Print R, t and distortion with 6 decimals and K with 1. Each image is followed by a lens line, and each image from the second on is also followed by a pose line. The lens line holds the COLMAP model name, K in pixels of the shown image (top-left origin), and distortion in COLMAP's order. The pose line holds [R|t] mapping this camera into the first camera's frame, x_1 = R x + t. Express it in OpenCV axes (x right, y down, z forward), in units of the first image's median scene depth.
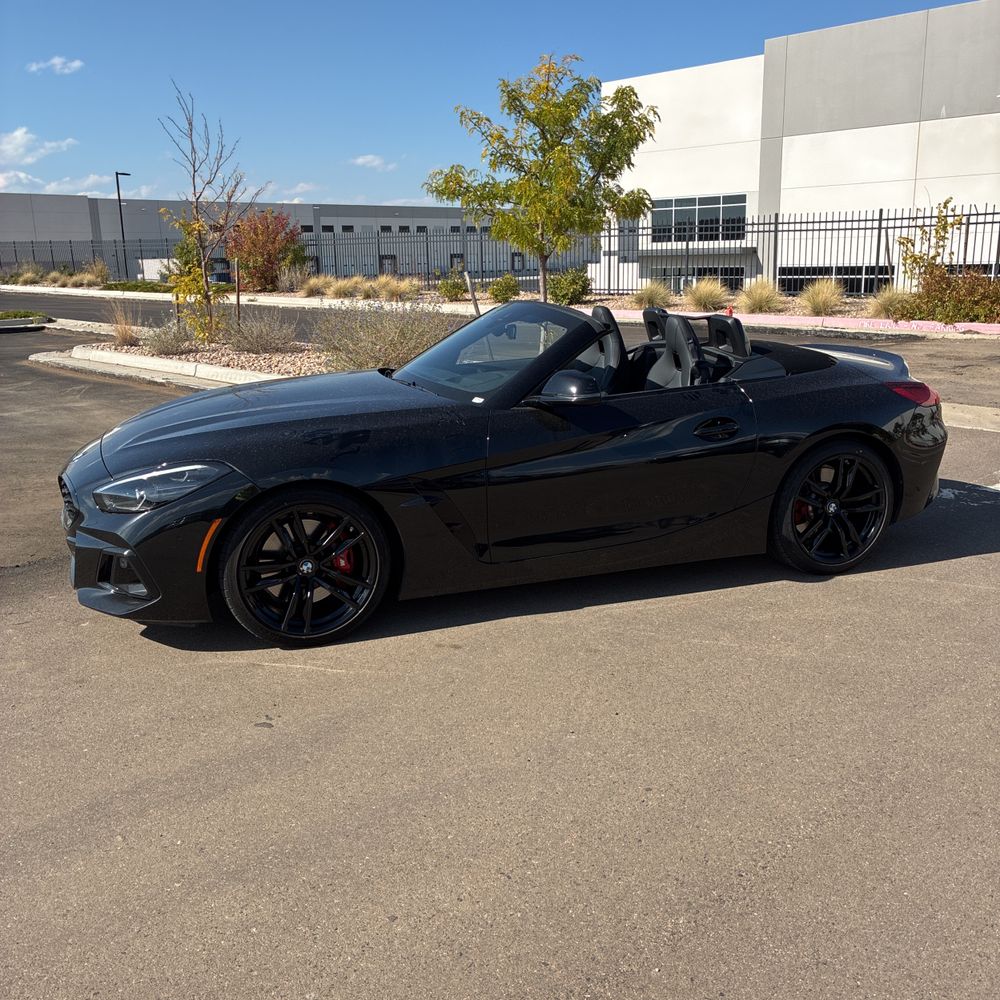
lens RADIAL K [[1021.2, 0, 497.4], [0, 1021.2, 496.0], [0, 0, 1]] dist [0.018759, 0.000000]
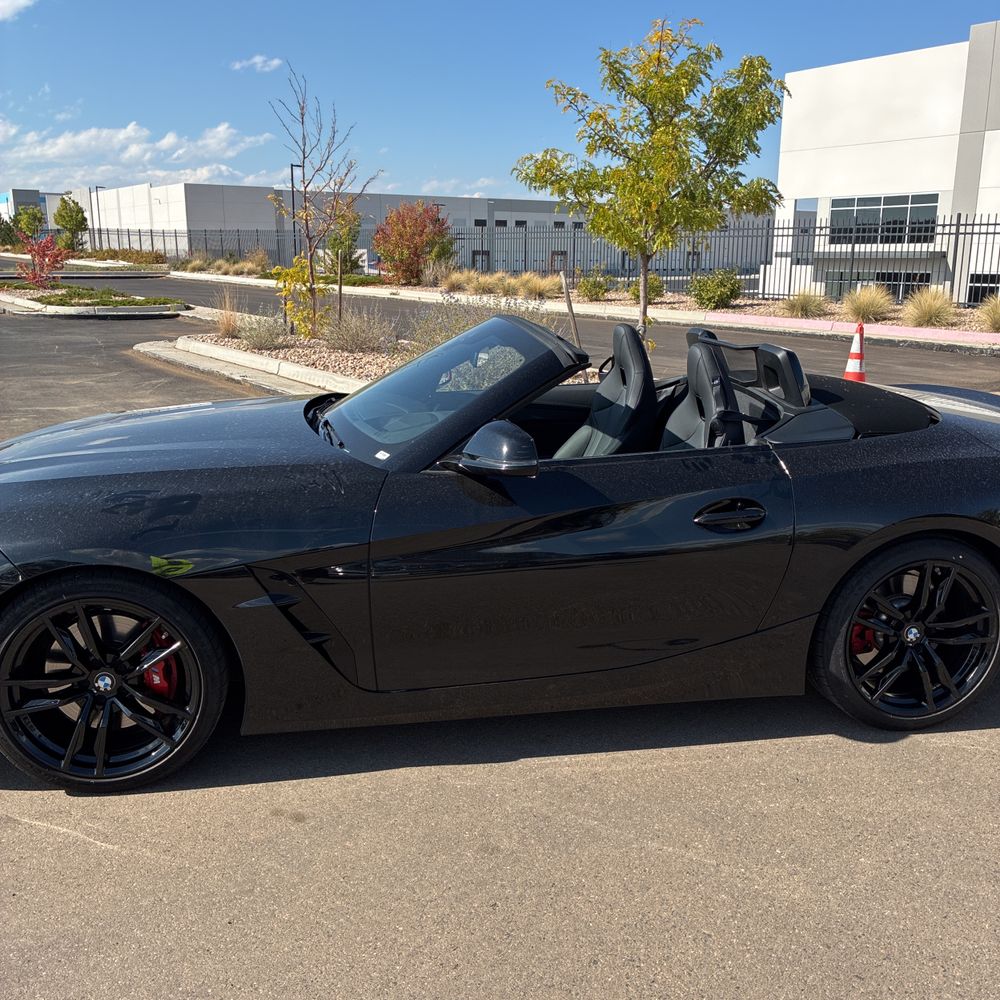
lens RADIAL K [[1021.2, 0, 495.7], [0, 1021.2, 496.8], [0, 0, 1]] dist [0.018759, 0.000000]
pose [[0.985247, 0.062594, -0.159283, 0.074783], [-0.061963, 0.998039, 0.008927, -0.033108], [0.159529, 0.001074, 0.987193, 0.134556]]
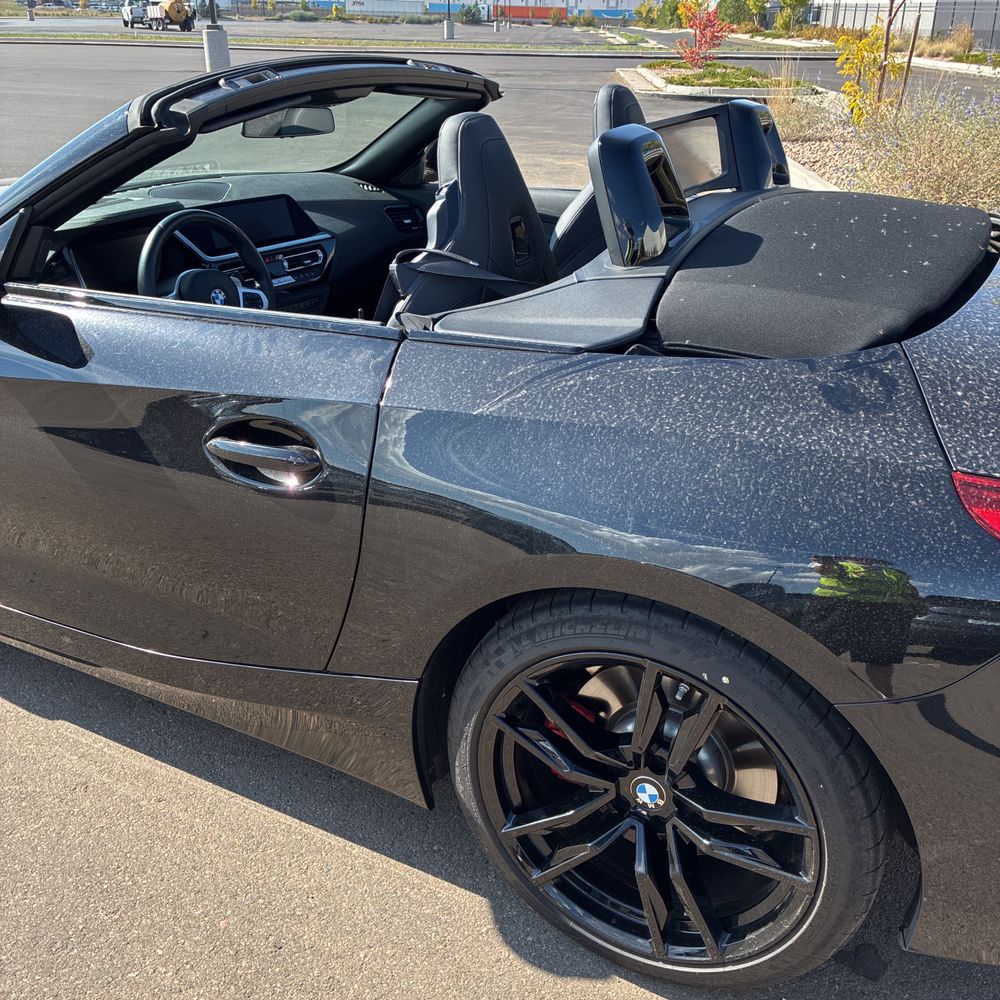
lens RADIAL K [[1021.2, 0, 500.3], [0, 1021.2, 528.4], [0, 0, 1]] dist [0.018759, 0.000000]
pose [[0.670689, 0.350348, -0.653783, 0.227298], [-0.195758, 0.933776, 0.299570, -0.072514], [0.715440, -0.072935, 0.694857, 0.361076]]
